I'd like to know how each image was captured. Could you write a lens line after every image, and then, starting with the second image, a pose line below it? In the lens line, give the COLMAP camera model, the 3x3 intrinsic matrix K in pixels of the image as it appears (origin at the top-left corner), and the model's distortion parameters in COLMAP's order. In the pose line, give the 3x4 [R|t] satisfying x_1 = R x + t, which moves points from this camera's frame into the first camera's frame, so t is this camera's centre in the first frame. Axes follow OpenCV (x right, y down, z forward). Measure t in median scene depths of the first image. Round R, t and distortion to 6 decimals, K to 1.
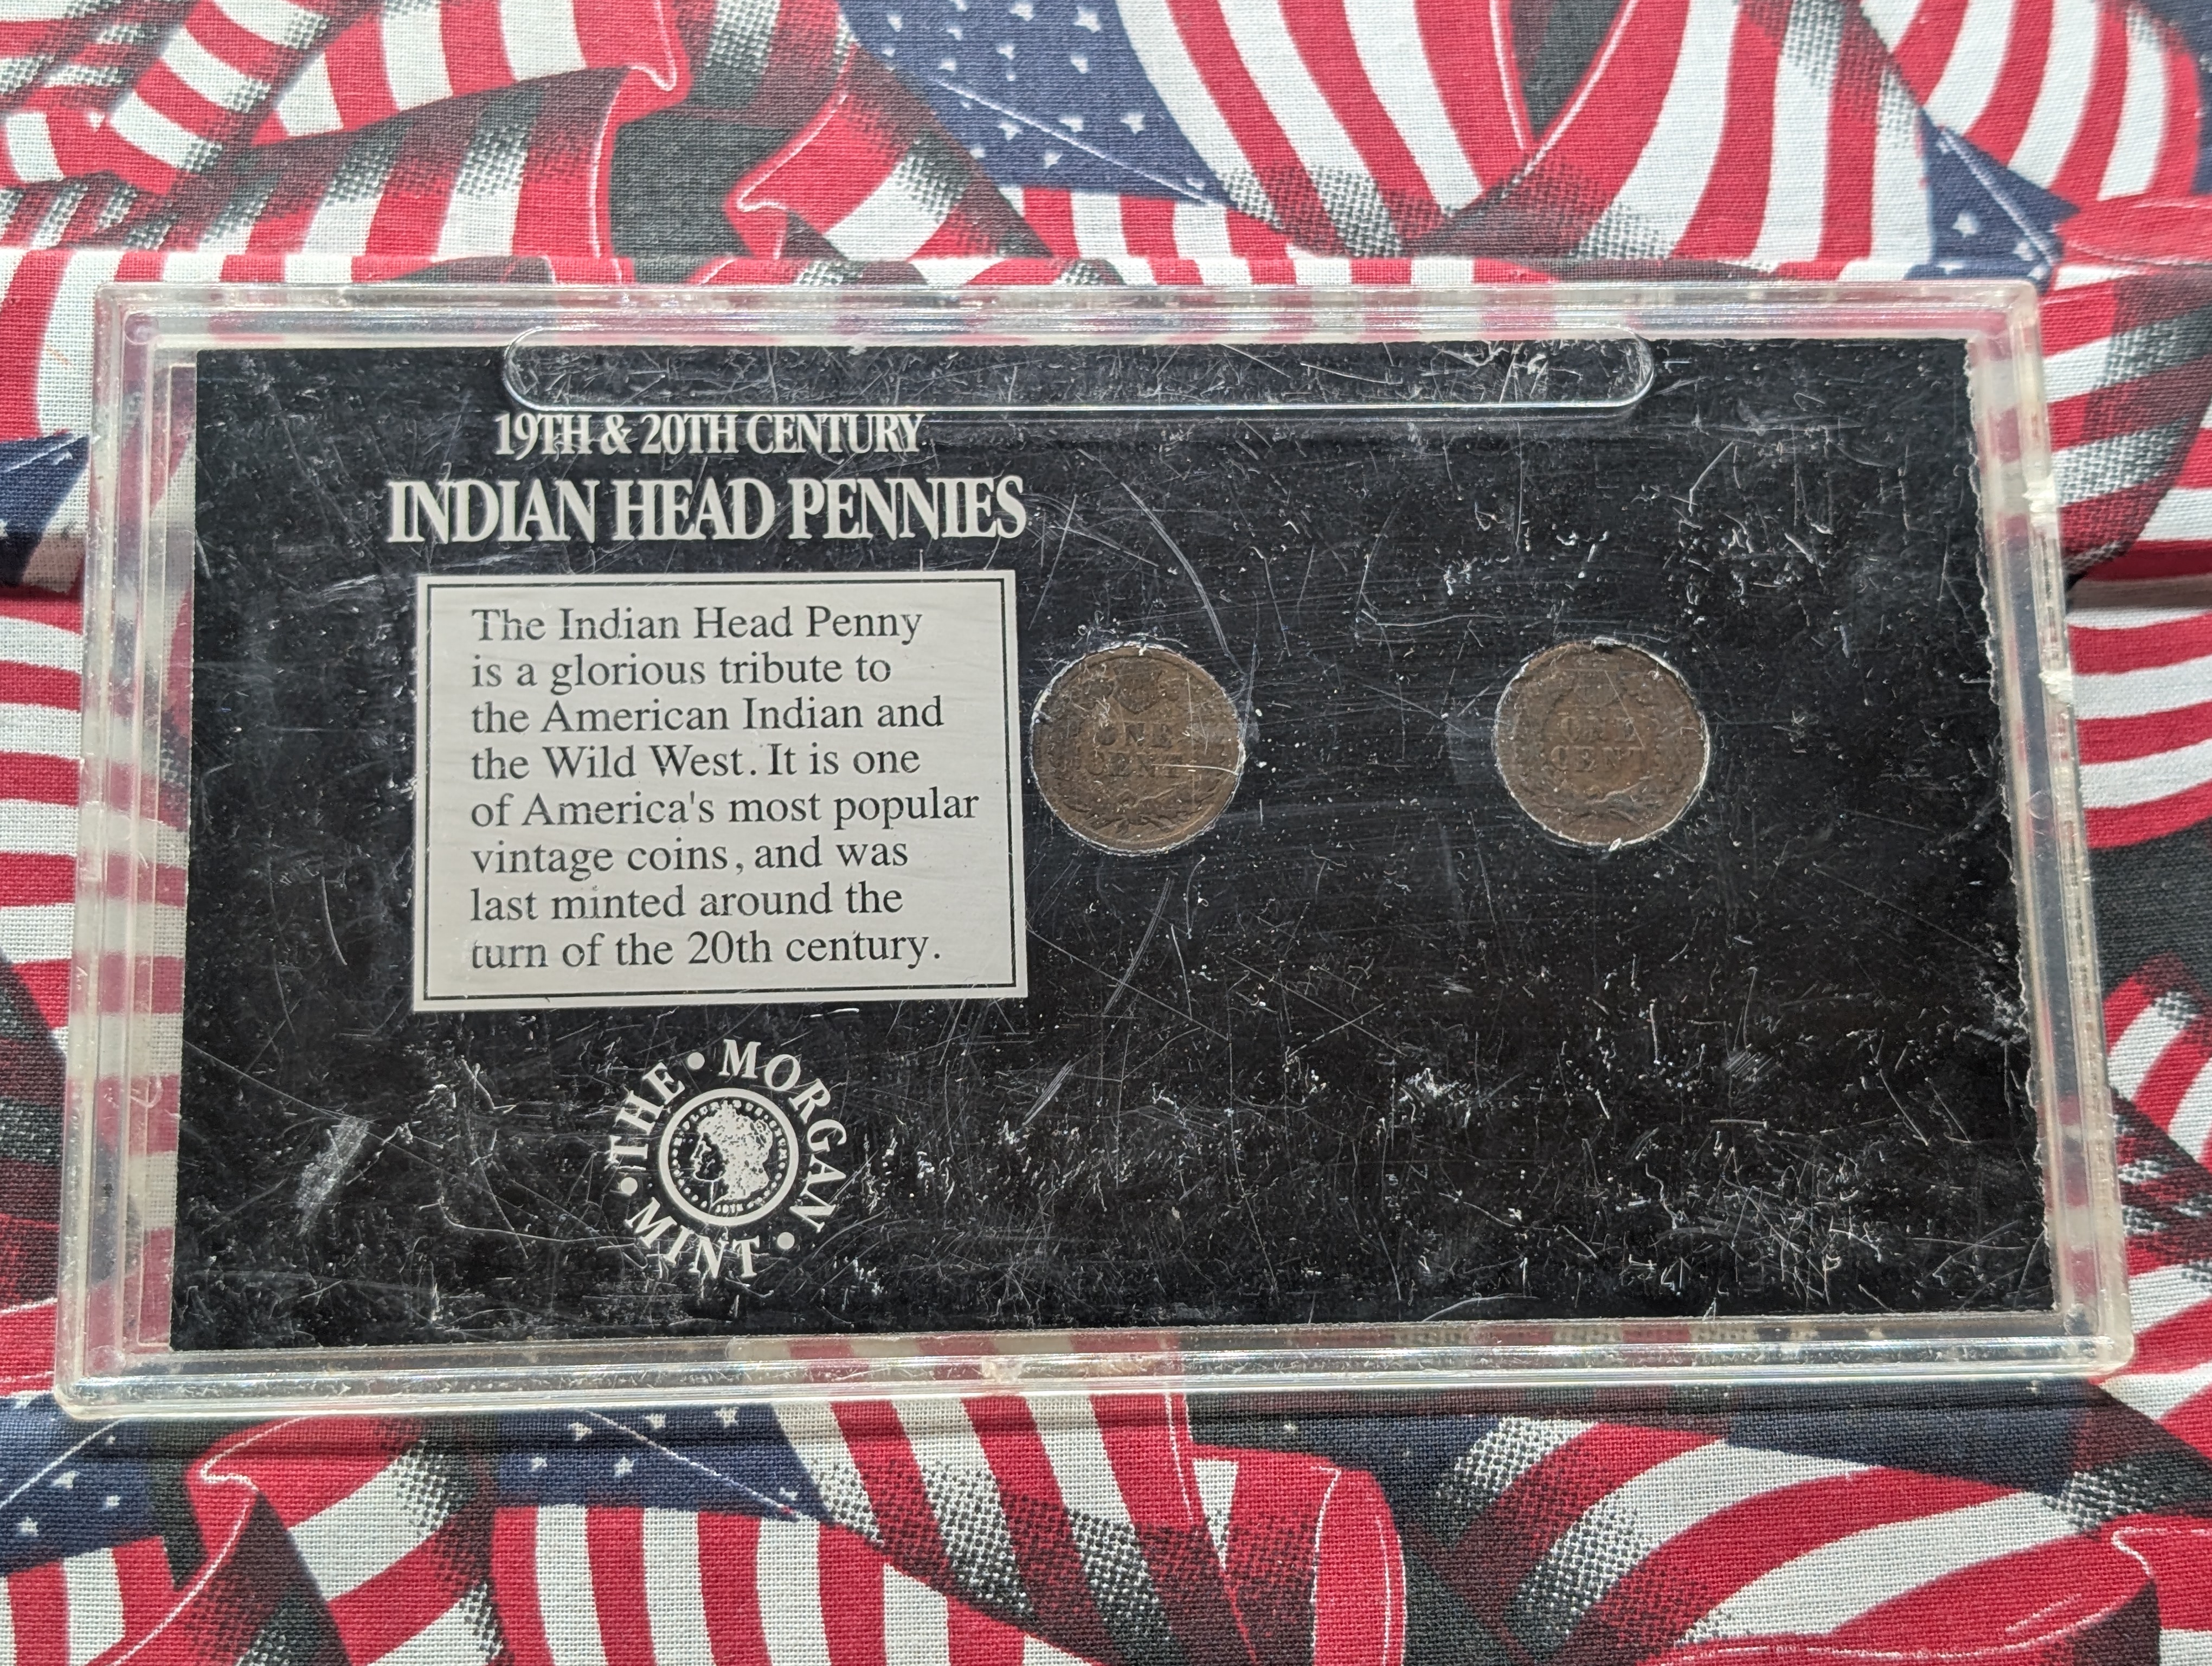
lens RADIAL K [[3404.9, 0, 1102.7], [0, 3404.9, 830.8], [0, 0, 1]] dist [0.002134, 0.000000]
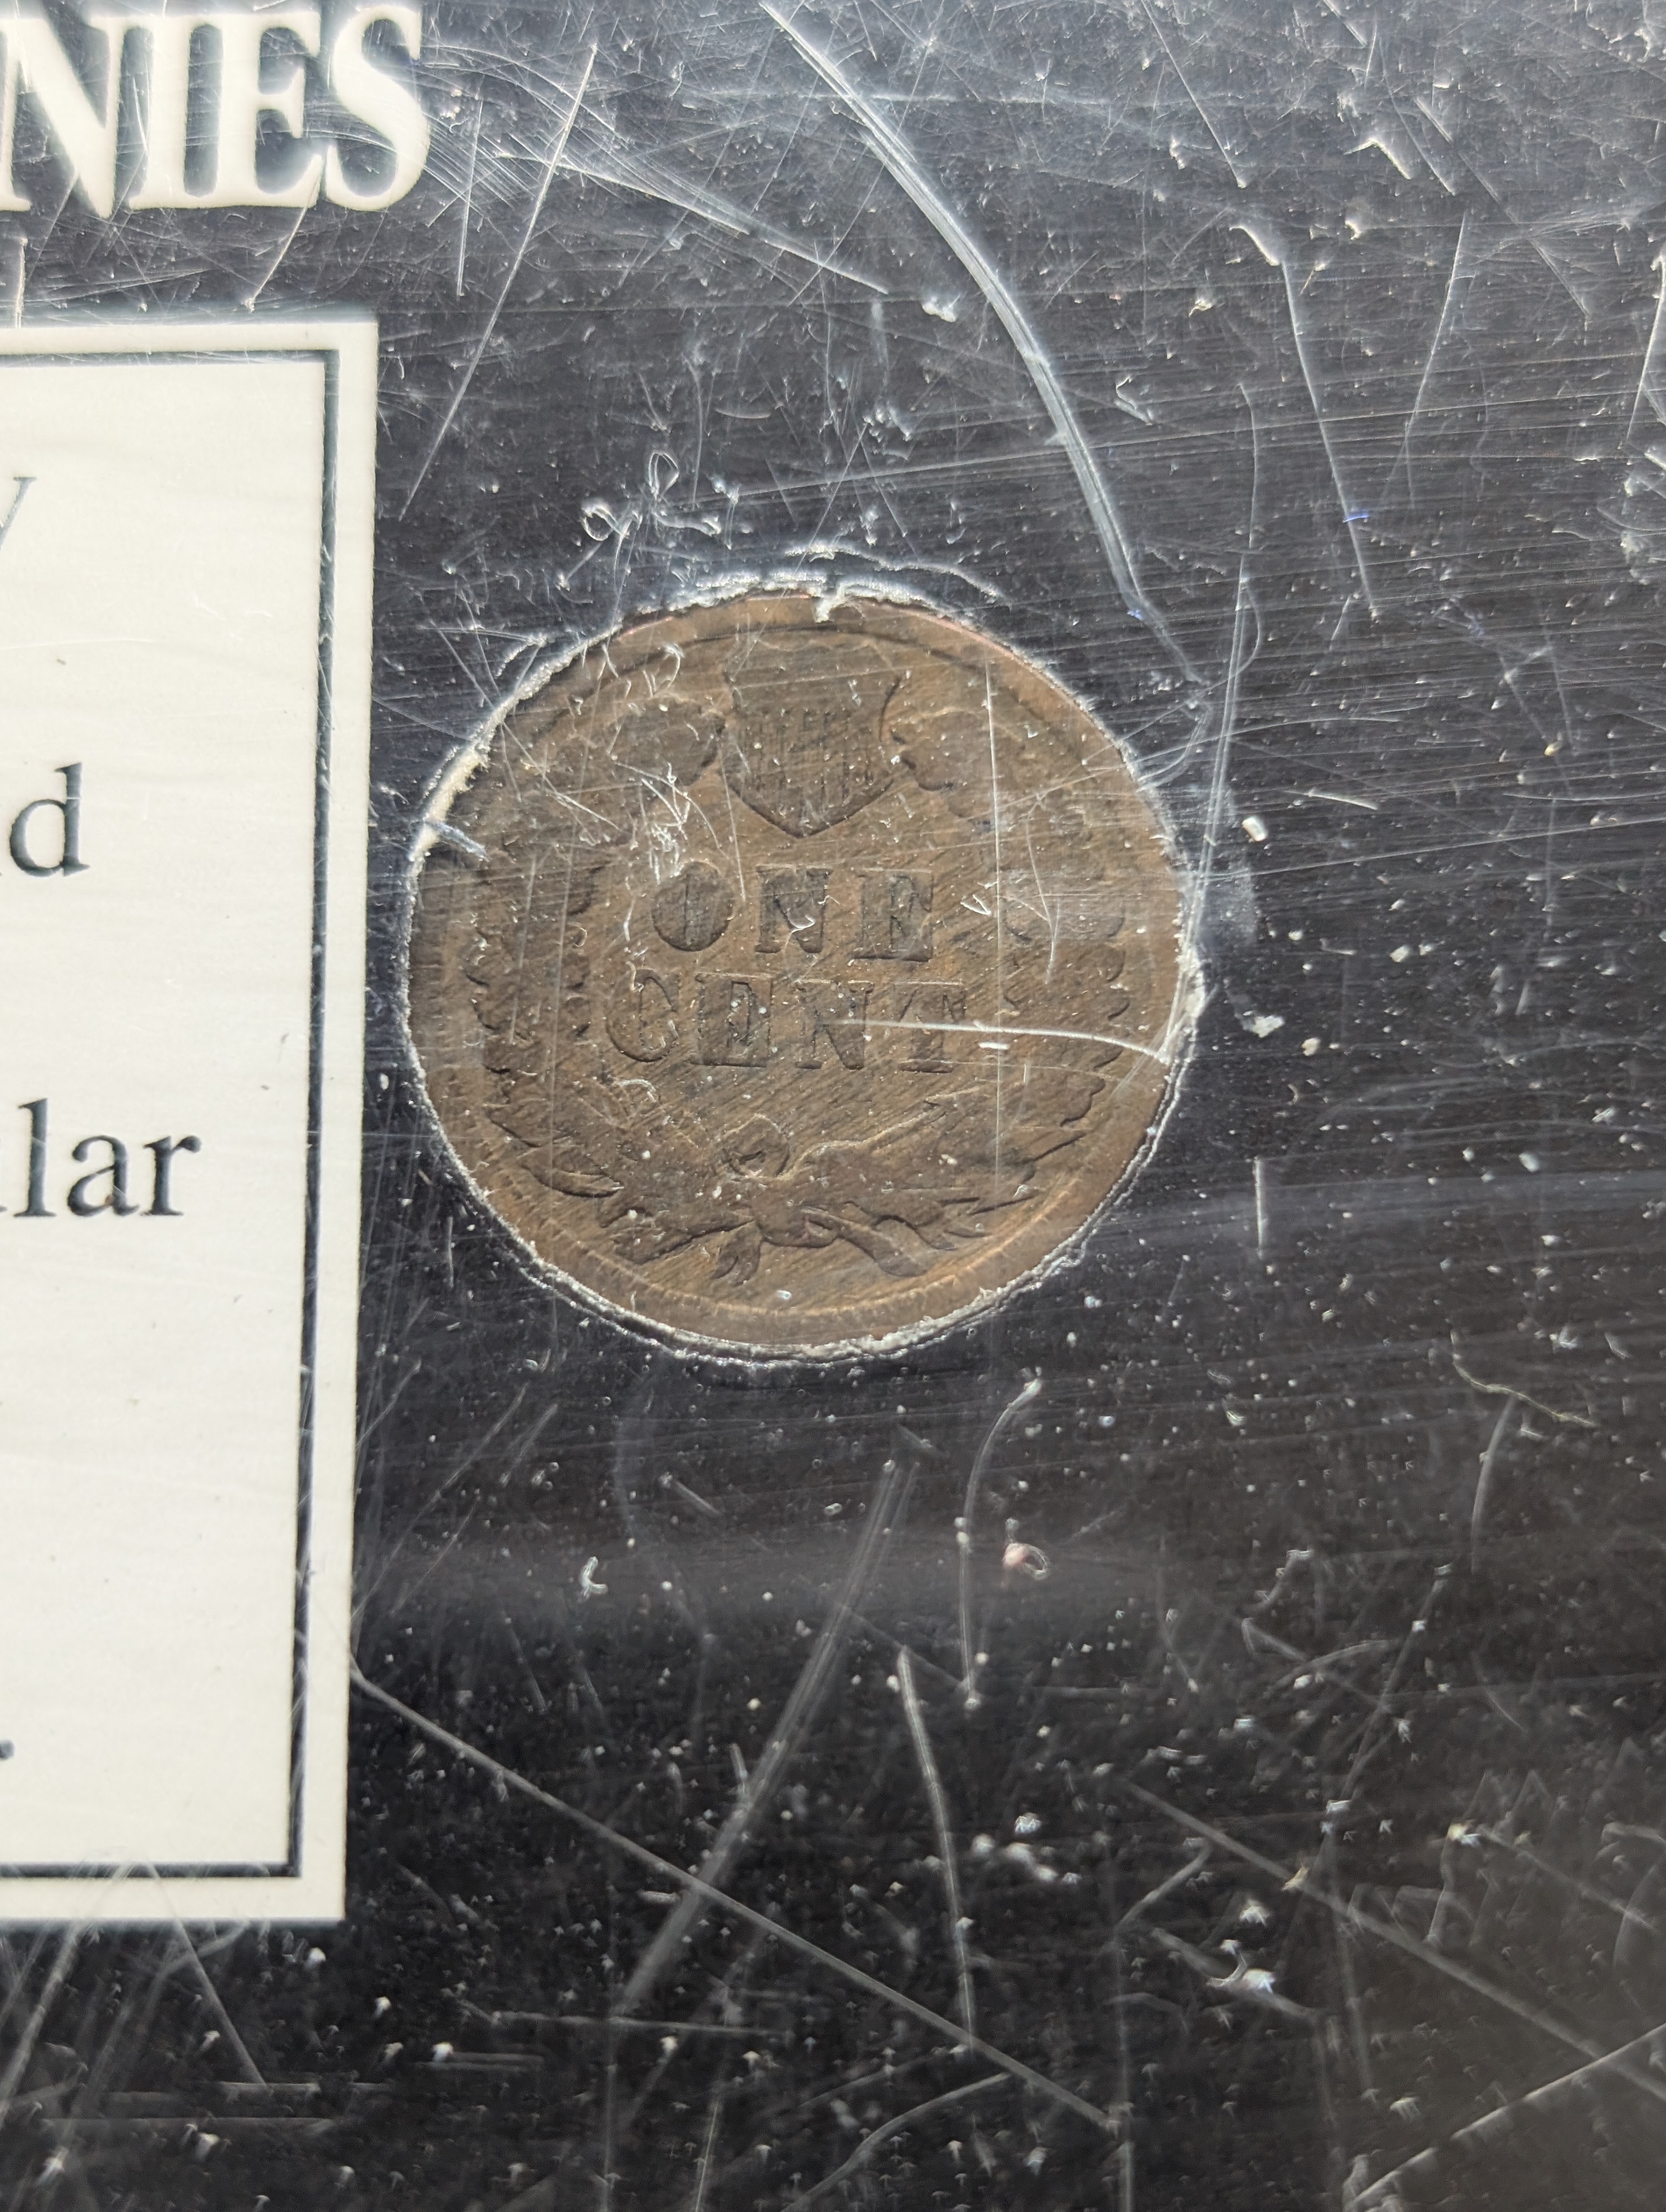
lens RADIAL K [[3404.9, 0, 835.5], [0, 3404.9, 1116.0], [0, 0, 1]] dist [0.002134, 0.000000]
pose [[0.996351, 0.009219, -0.084846, 0.035755], [-0.008846, 0.999949, 0.004770, -0.013286], [0.084886, -0.004002, 0.996383, 0.729343]]
